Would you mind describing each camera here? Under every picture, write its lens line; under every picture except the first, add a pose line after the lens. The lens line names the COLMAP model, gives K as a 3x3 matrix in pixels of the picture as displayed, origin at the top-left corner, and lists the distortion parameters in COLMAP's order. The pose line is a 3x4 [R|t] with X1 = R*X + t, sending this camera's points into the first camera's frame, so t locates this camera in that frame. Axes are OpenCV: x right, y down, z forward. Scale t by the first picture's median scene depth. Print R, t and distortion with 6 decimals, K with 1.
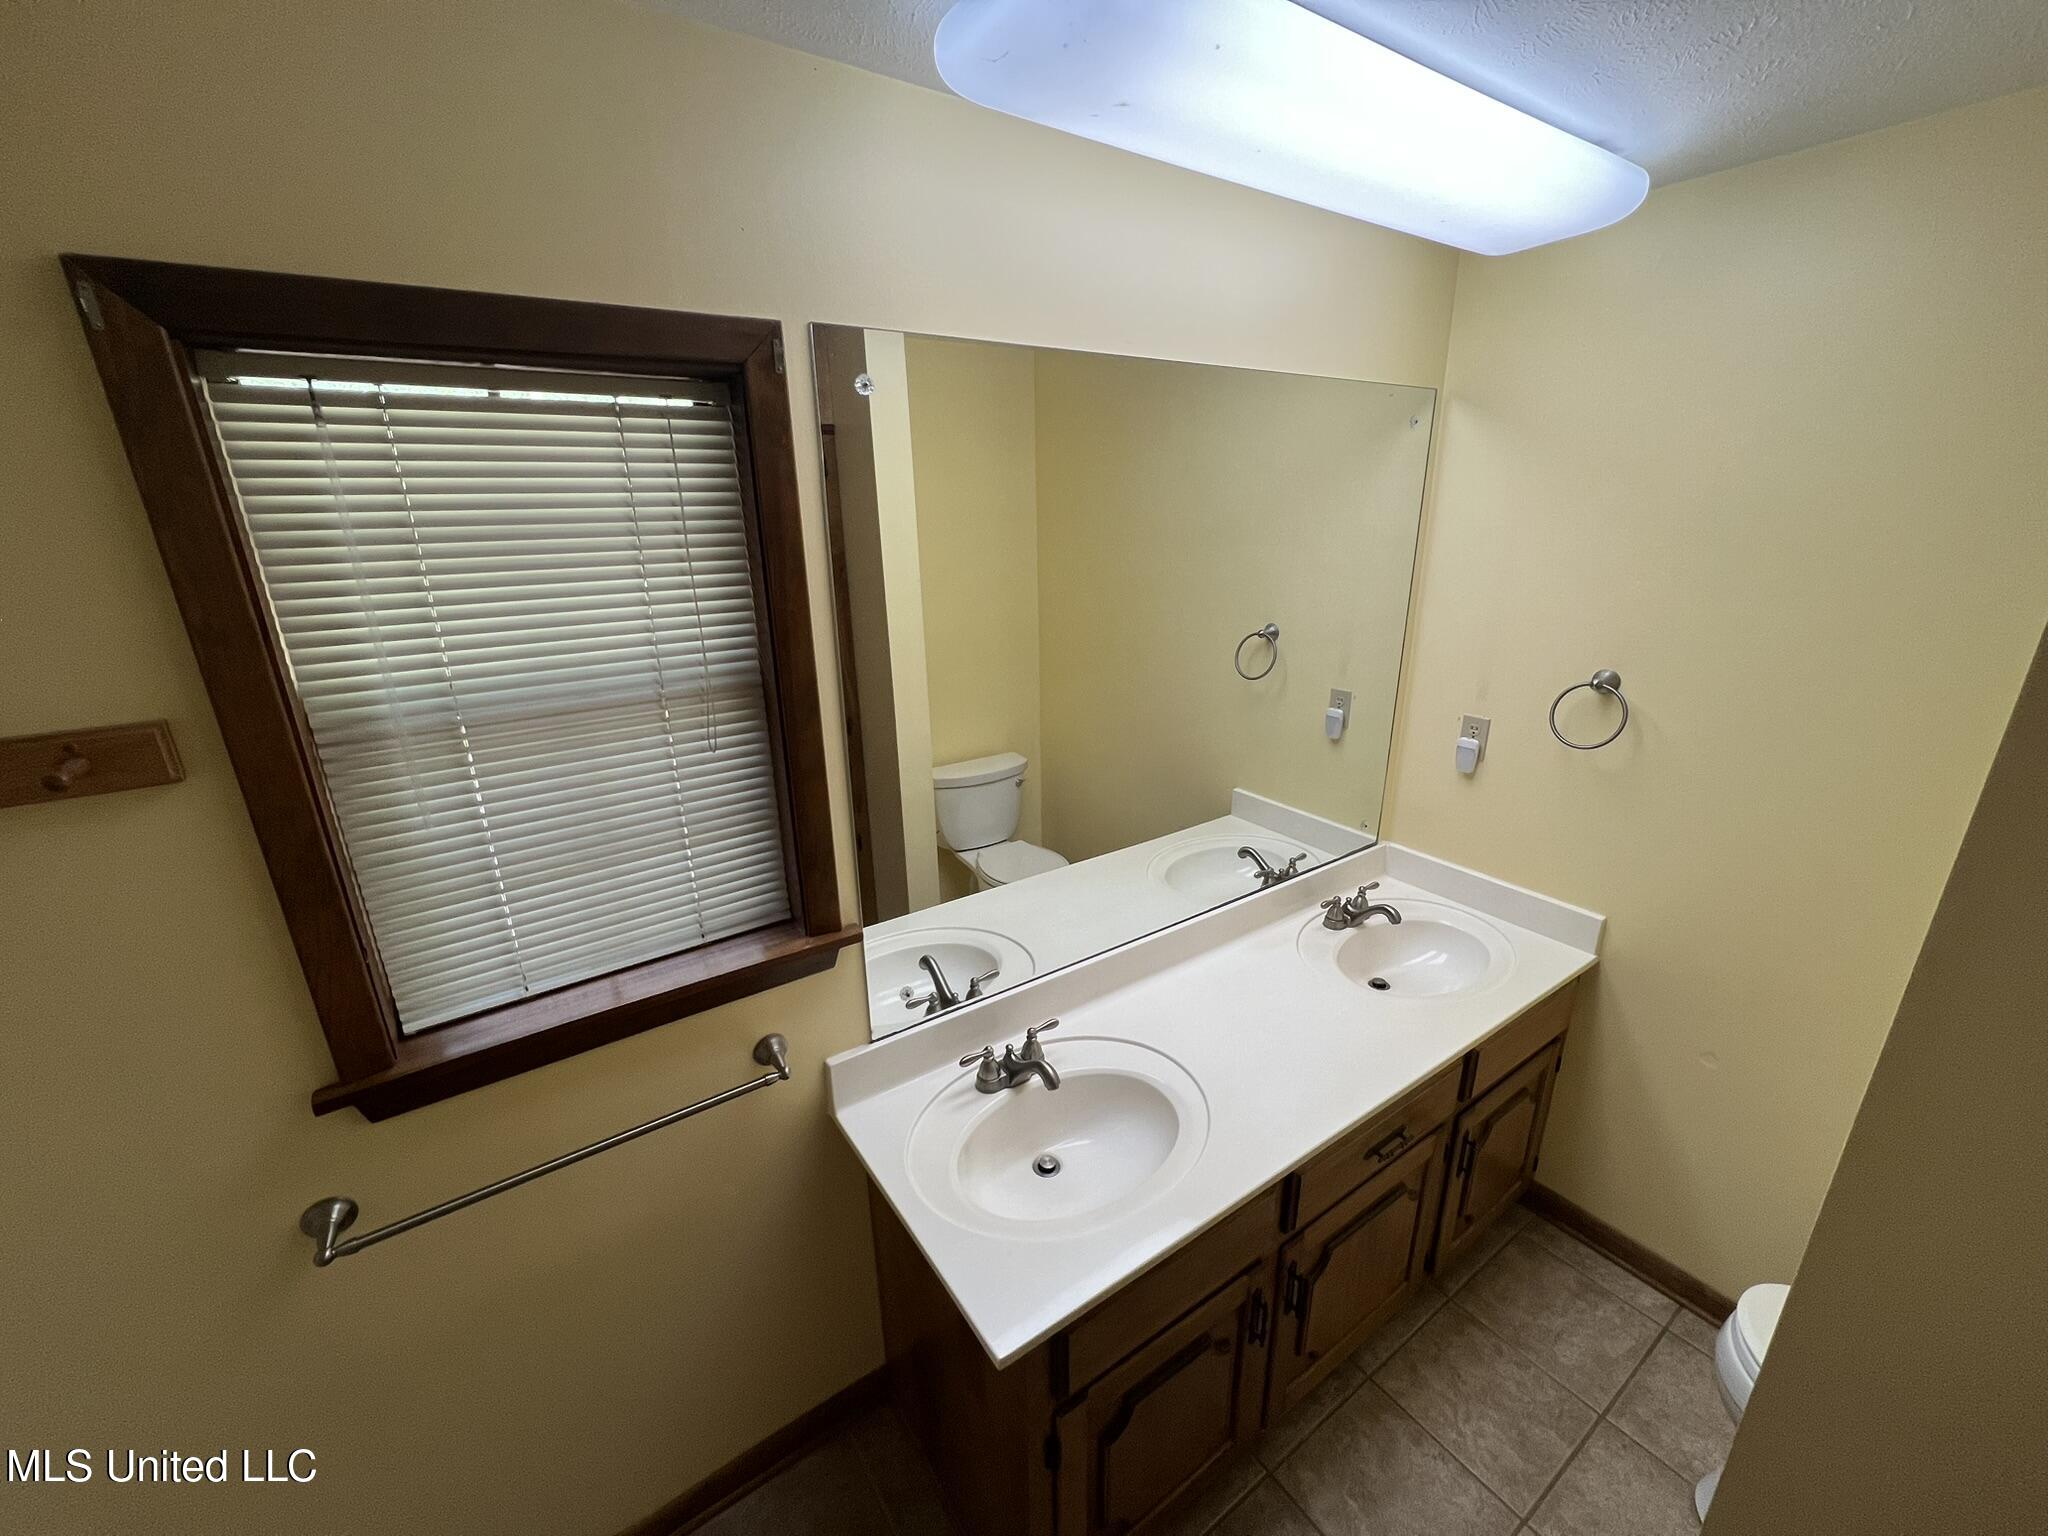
lens RADIAL K [[819.0, 0, 1037.7], [0, 819.0, 773.8], [0, 0, 1]] dist [-0.000043, 0.000582]
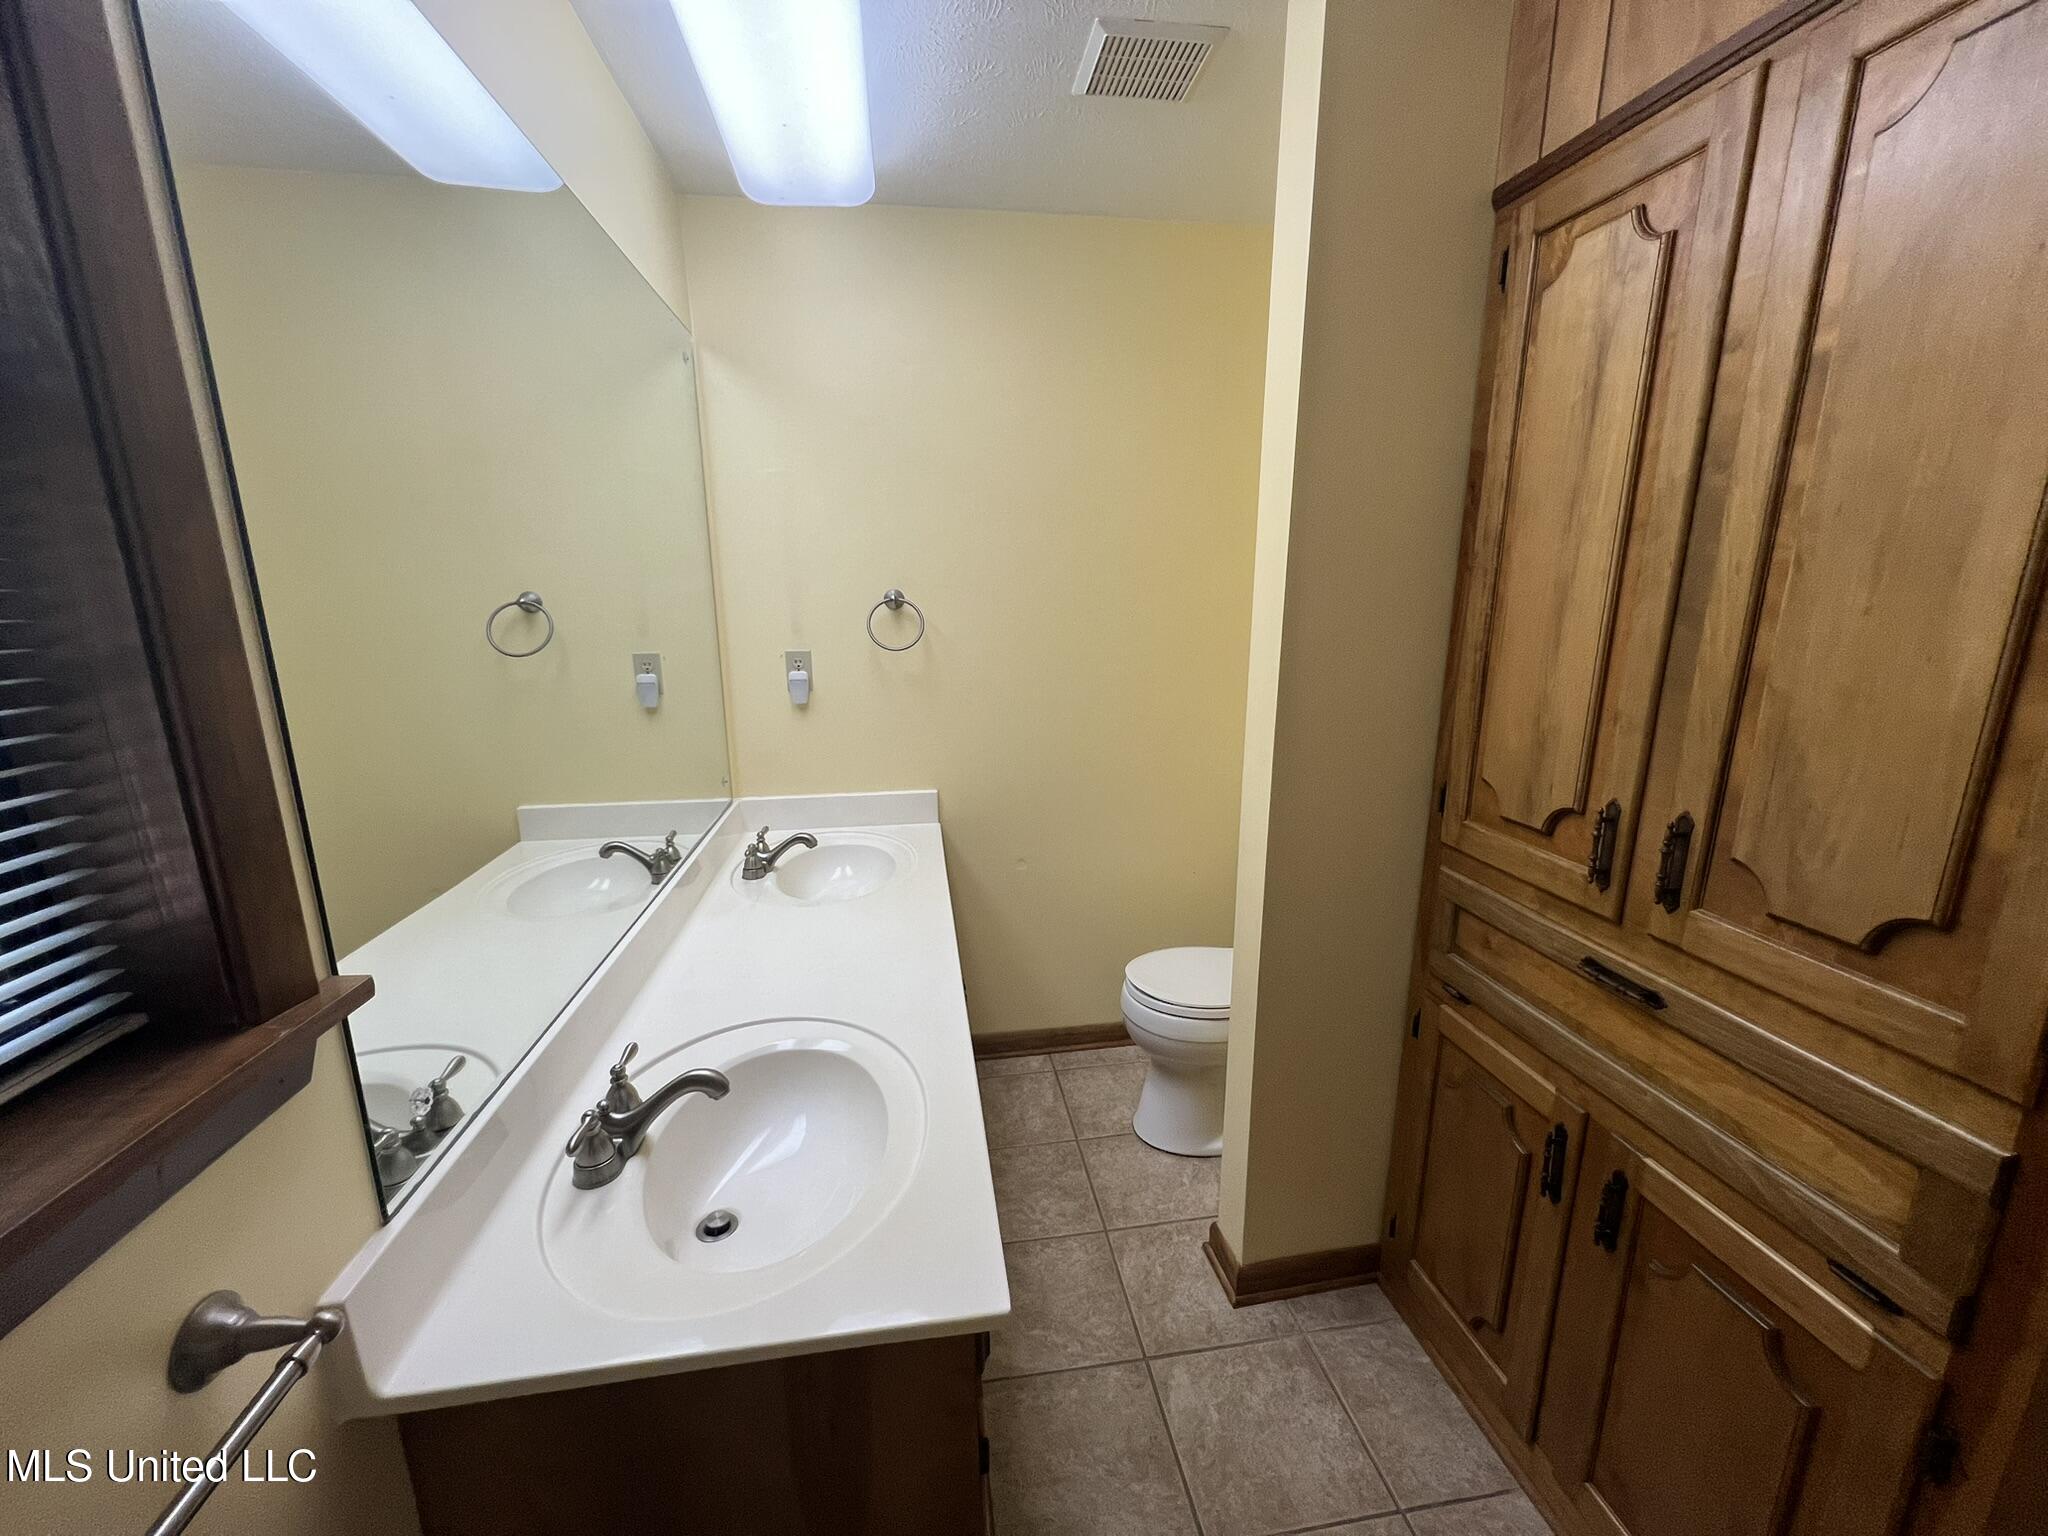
lens RADIAL K [[819.0, 0, 1027.5], [0, 819.0, 772.2], [0, 0, 1]] dist [-0.000043, 0.000582]
pose [[0.446752, -0.189571, 0.874343, -0.314506], [0.287280, 0.955936, 0.060474, 0.110184], [-0.847280, 0.224164, 0.481526, 0.270122]]
